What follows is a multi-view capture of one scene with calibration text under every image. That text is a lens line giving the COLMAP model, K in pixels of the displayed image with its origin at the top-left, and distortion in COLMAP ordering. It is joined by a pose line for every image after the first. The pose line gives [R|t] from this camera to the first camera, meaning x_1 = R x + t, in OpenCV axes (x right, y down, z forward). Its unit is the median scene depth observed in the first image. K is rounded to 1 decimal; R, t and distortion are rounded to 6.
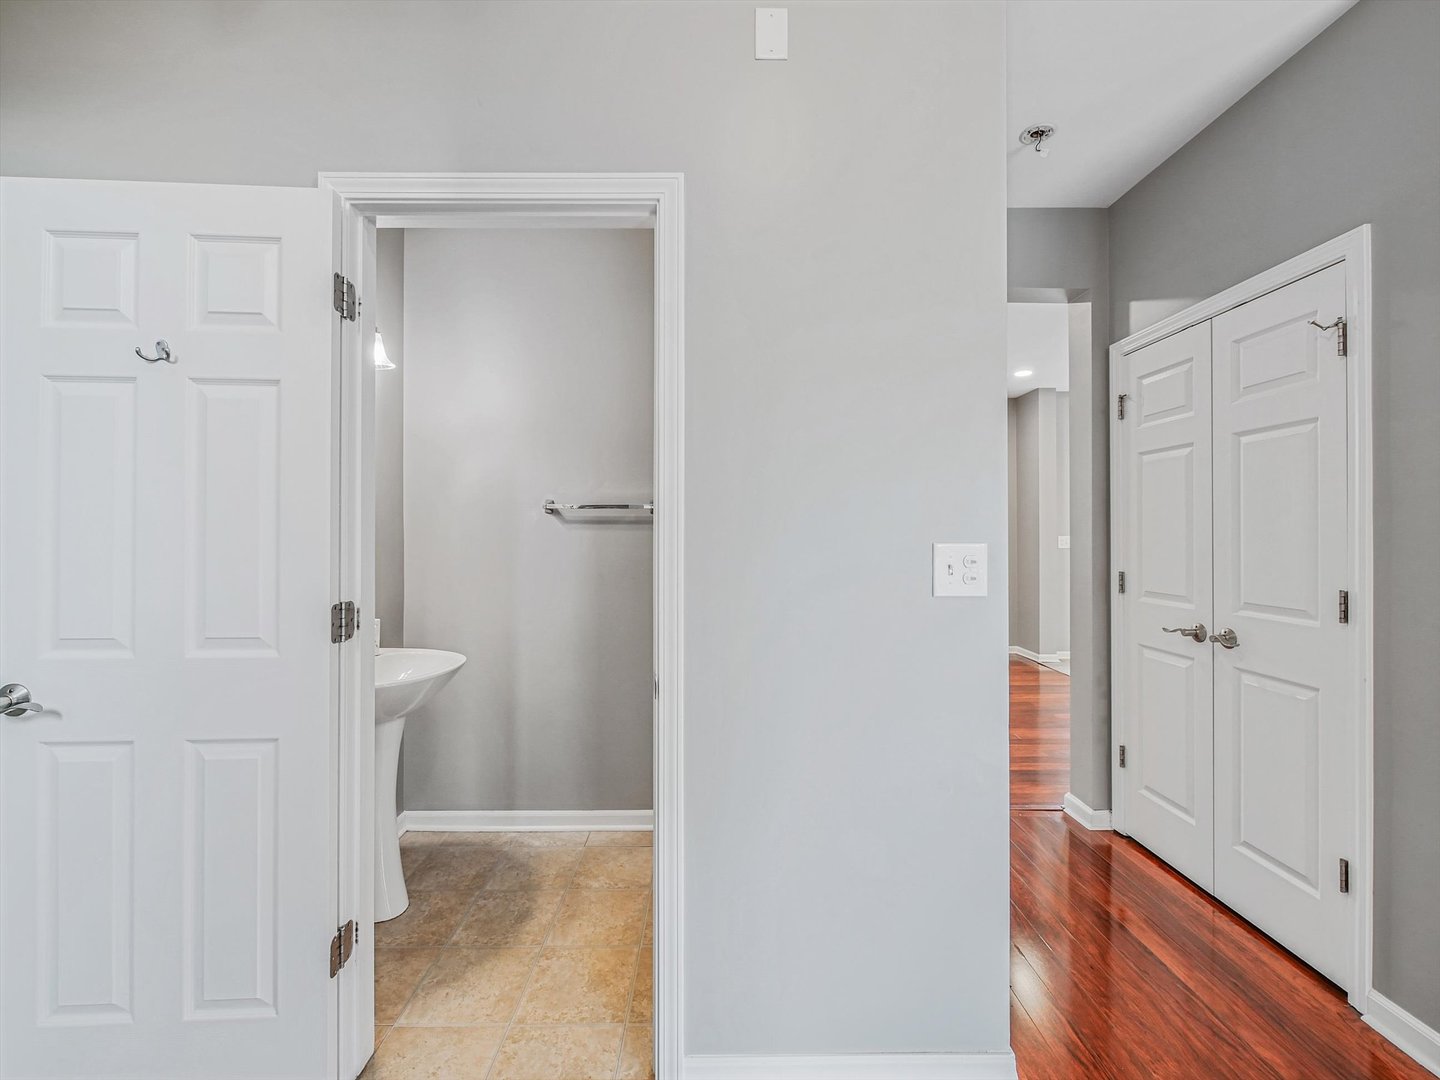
lens RADIAL K [[615.1, 0, 716.2], [0, 615.1, 534.4], [0, 0, 1]] dist [-0.002888, -0.000487]
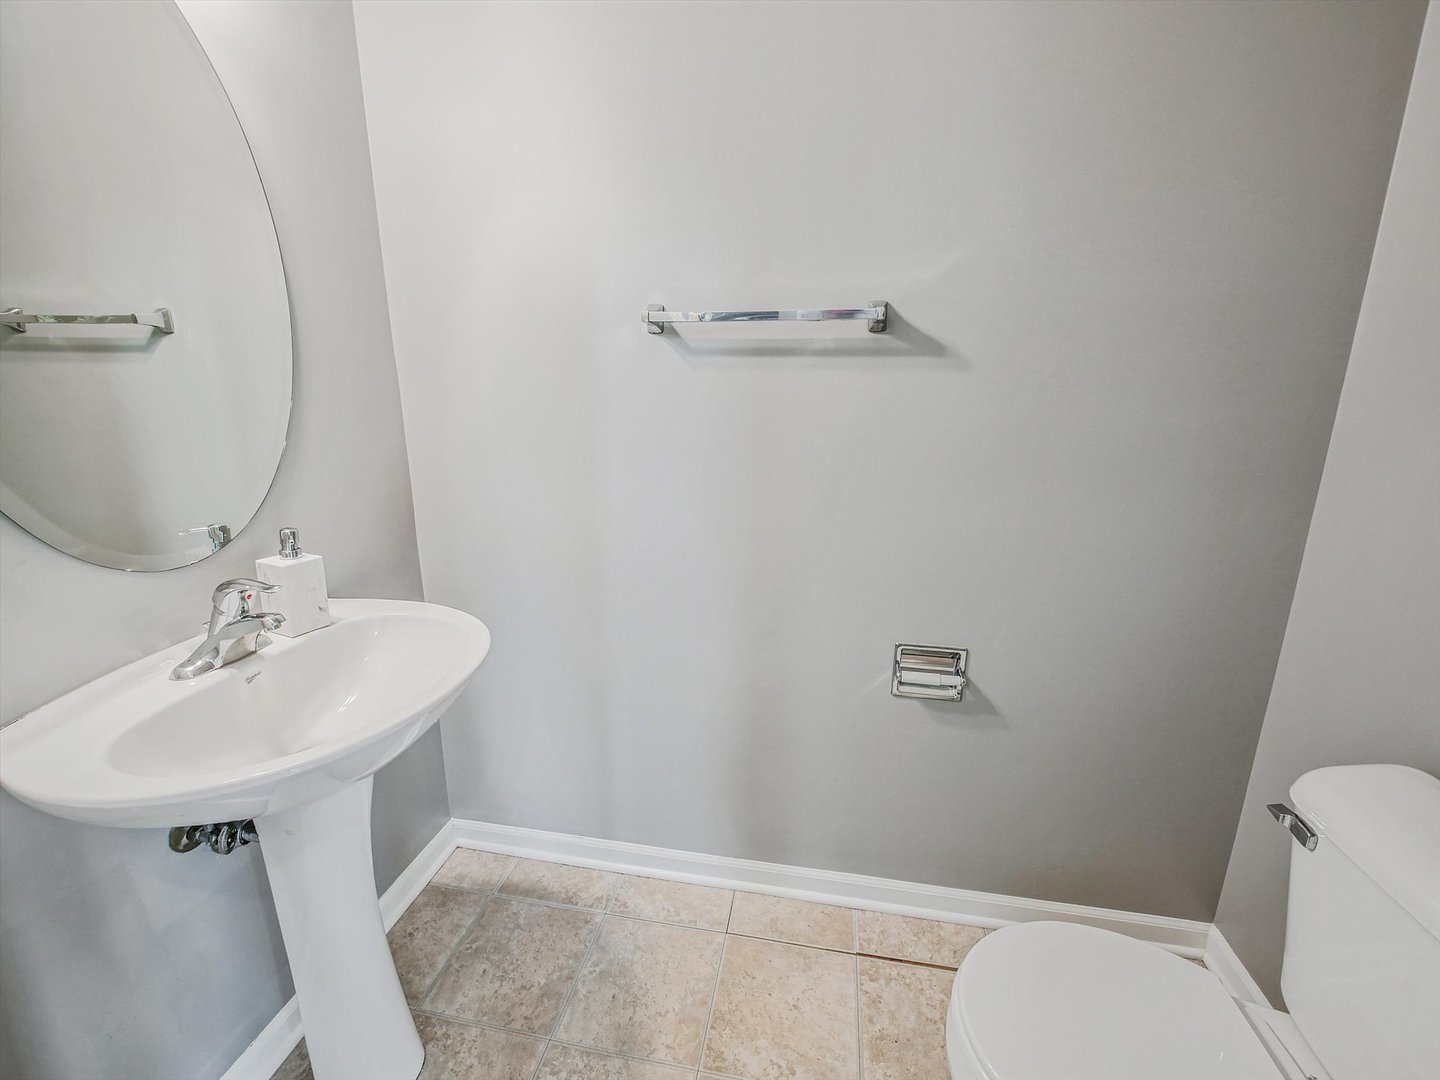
lens RADIAL K [[615.1, 0, 723.1], [0, 615.1, 534.9], [0, 0, 1]] dist [-0.002888, -0.000487]
pose [[0.983144, 0.048097, -0.176392, -0.132243], [-0.002675, 0.968458, 0.249162, -0.001443], [0.182812, -0.244490, 0.952263, 0.532720]]
